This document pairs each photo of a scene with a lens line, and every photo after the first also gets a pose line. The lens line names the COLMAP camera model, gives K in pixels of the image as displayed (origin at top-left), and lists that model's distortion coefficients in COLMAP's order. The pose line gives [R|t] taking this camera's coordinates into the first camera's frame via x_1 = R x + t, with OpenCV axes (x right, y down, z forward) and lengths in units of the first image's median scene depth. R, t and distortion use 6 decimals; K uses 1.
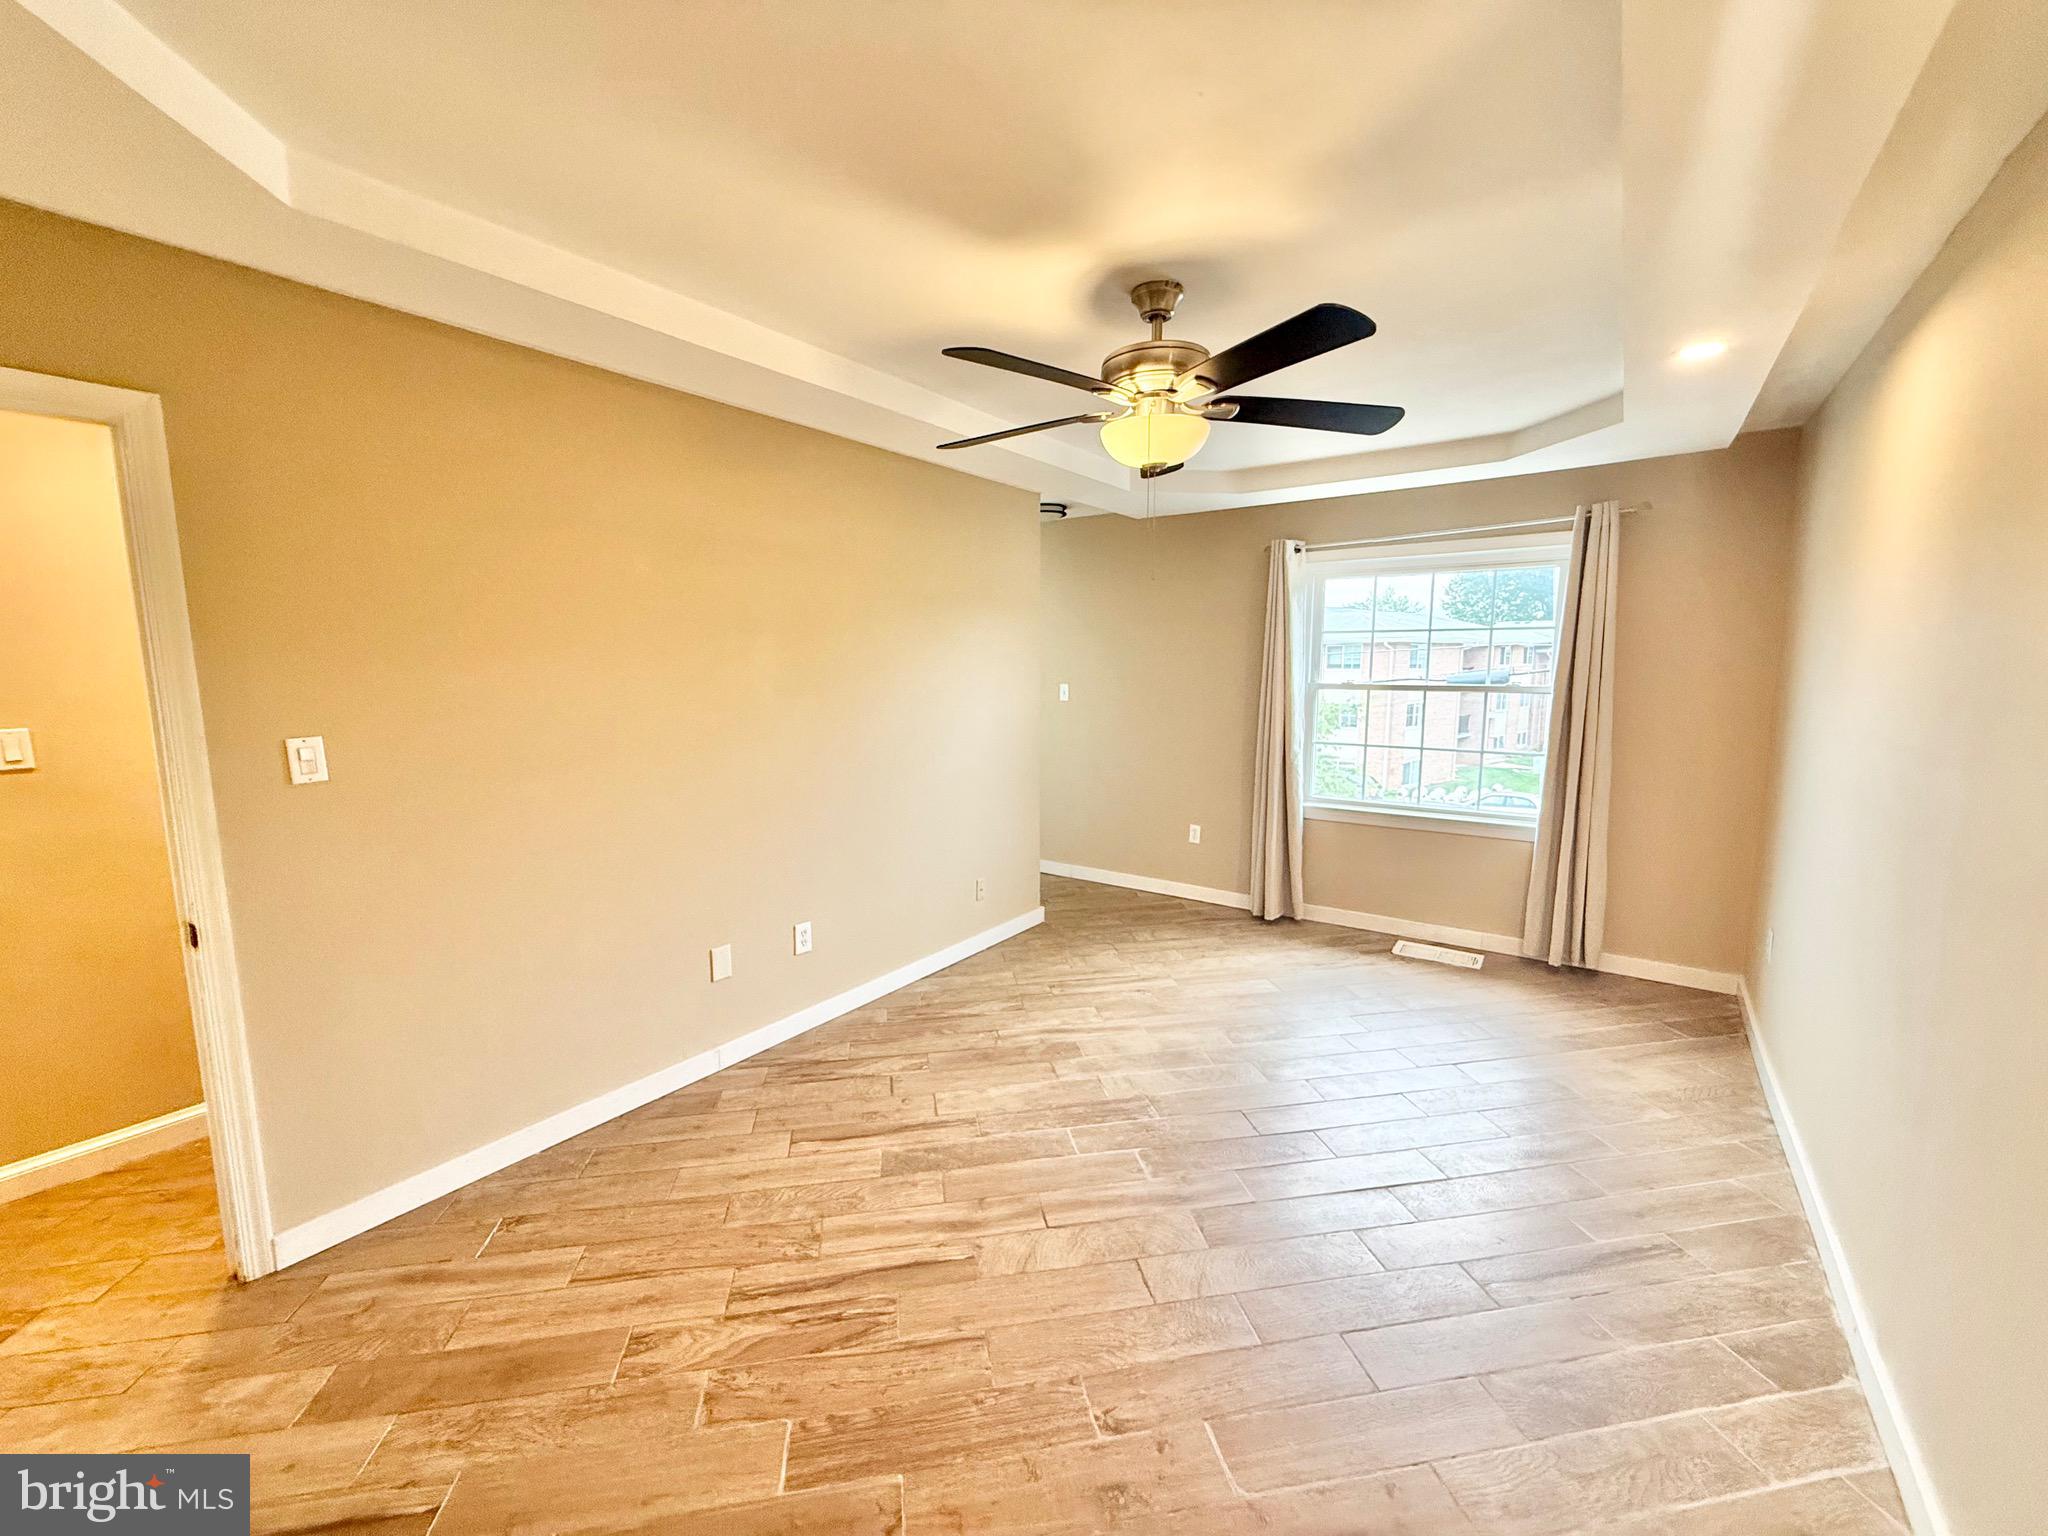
lens RADIAL K [[810.2, 0, 1019.3], [0, 810.2, 770.1], [0, 0, 1]] dist [-0.003427, -0.000171]
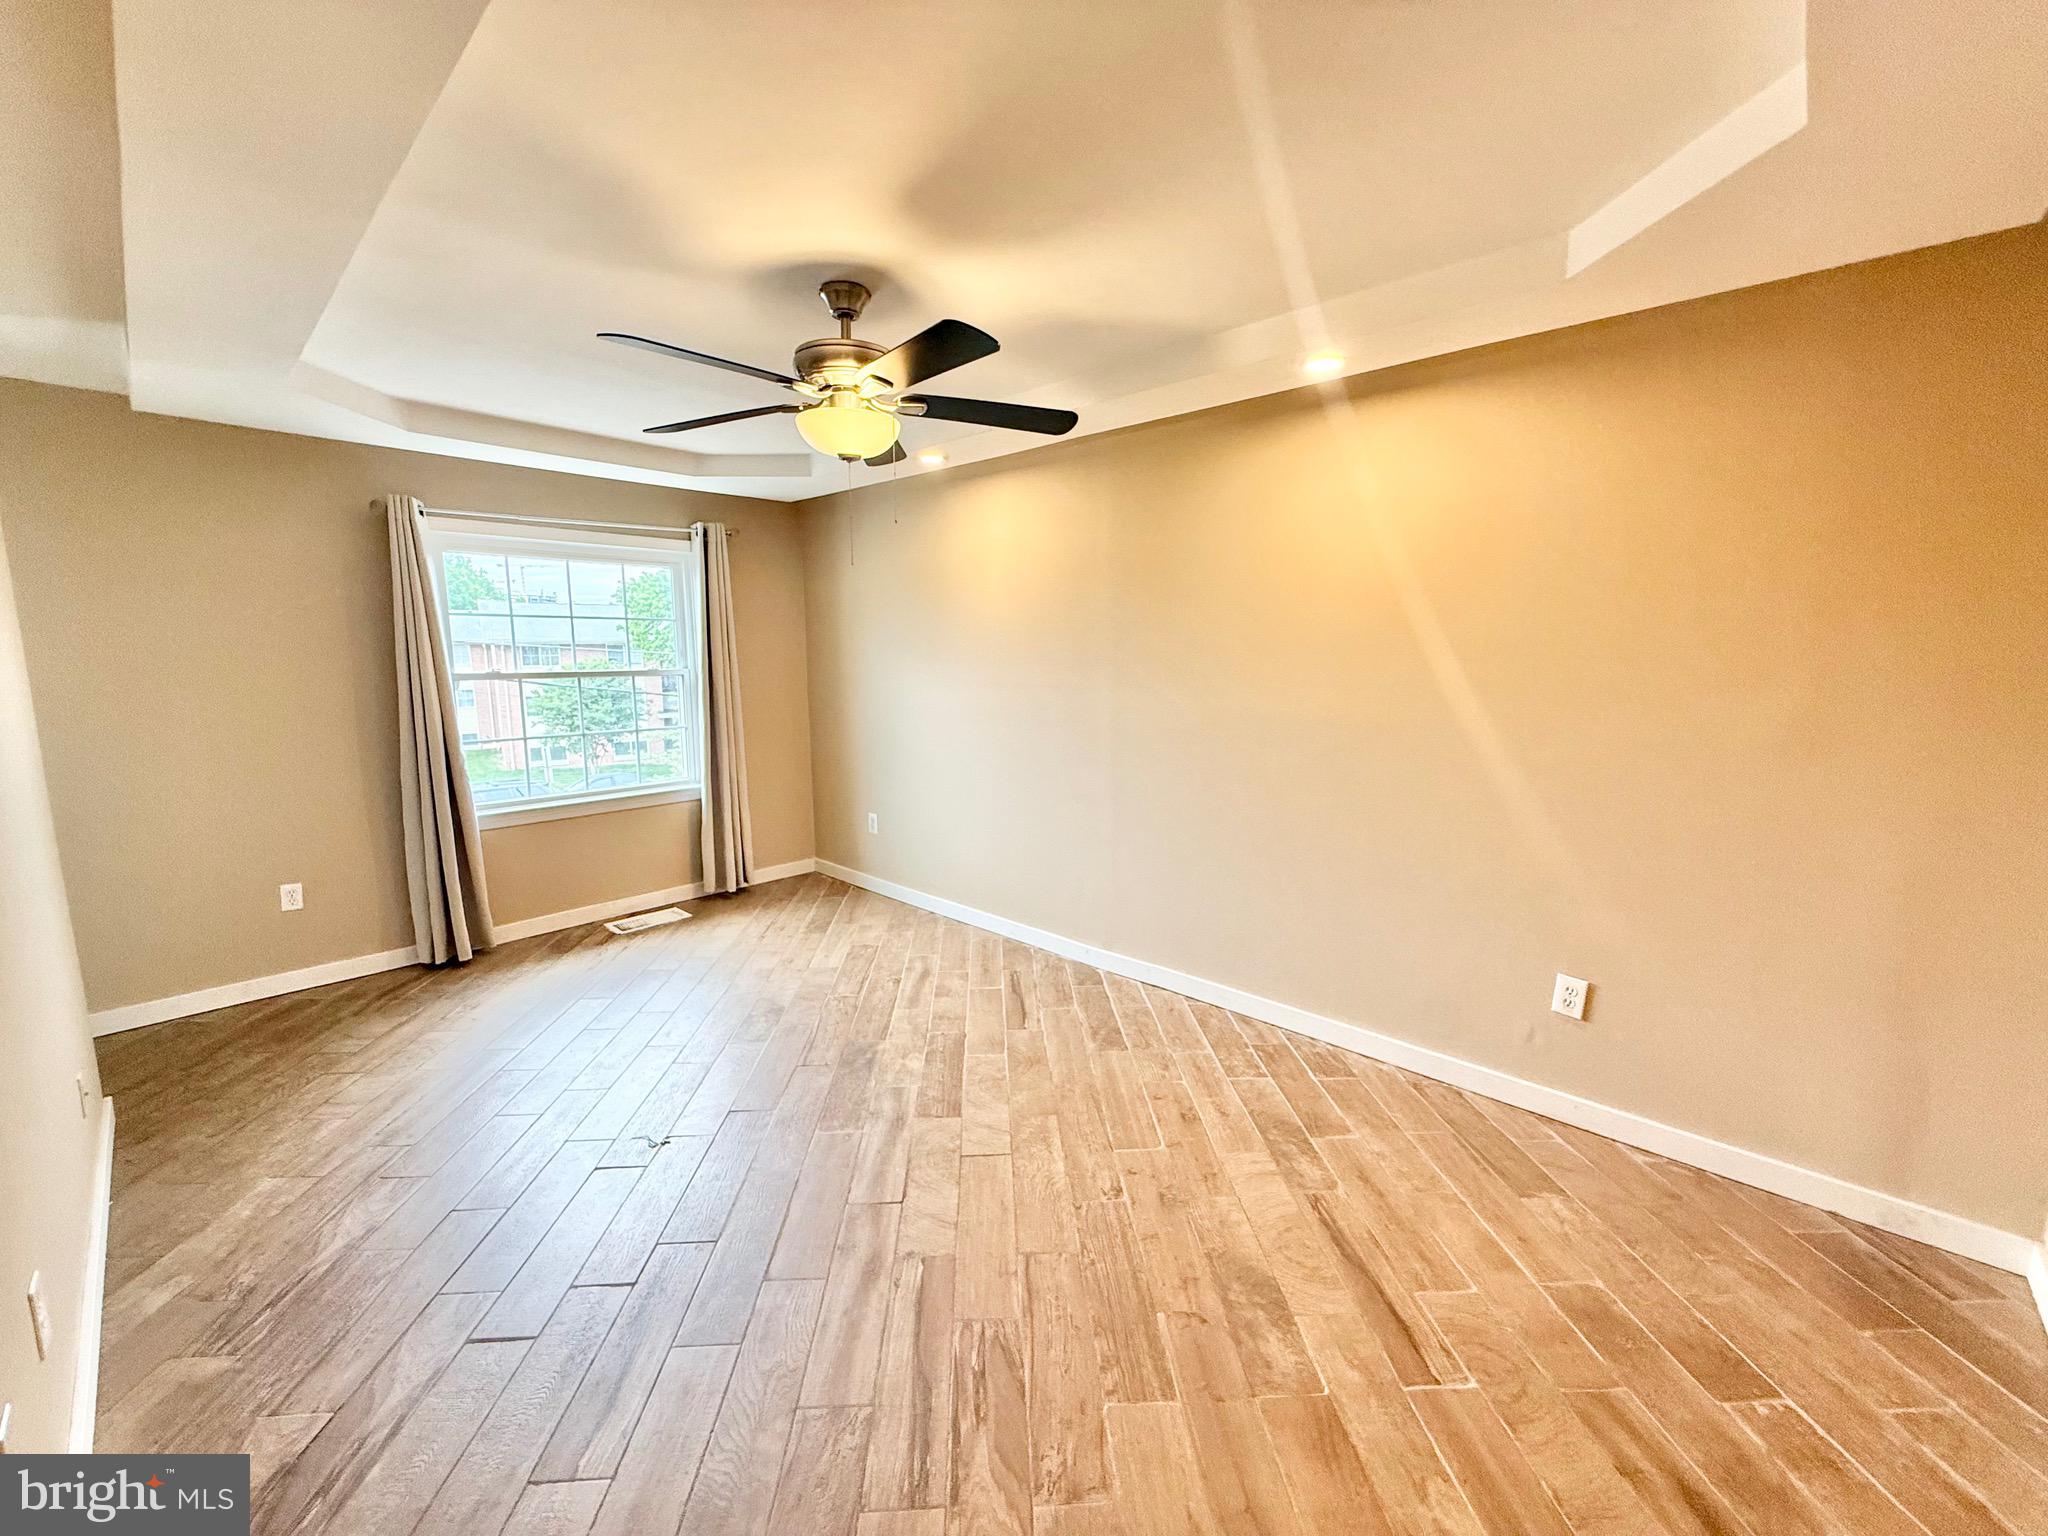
lens RADIAL K [[818.9, 0, 1010.0], [0, 818.9, 768.4], [0, 0, 1]] dist [-0.000111, -0.000123]
pose [[0.132718, -0.140618, 0.981128, -0.653793], [0.134665, 0.983264, 0.122708, -0.056849], [-0.981963, 0.115838, 0.149433, 0.486510]]
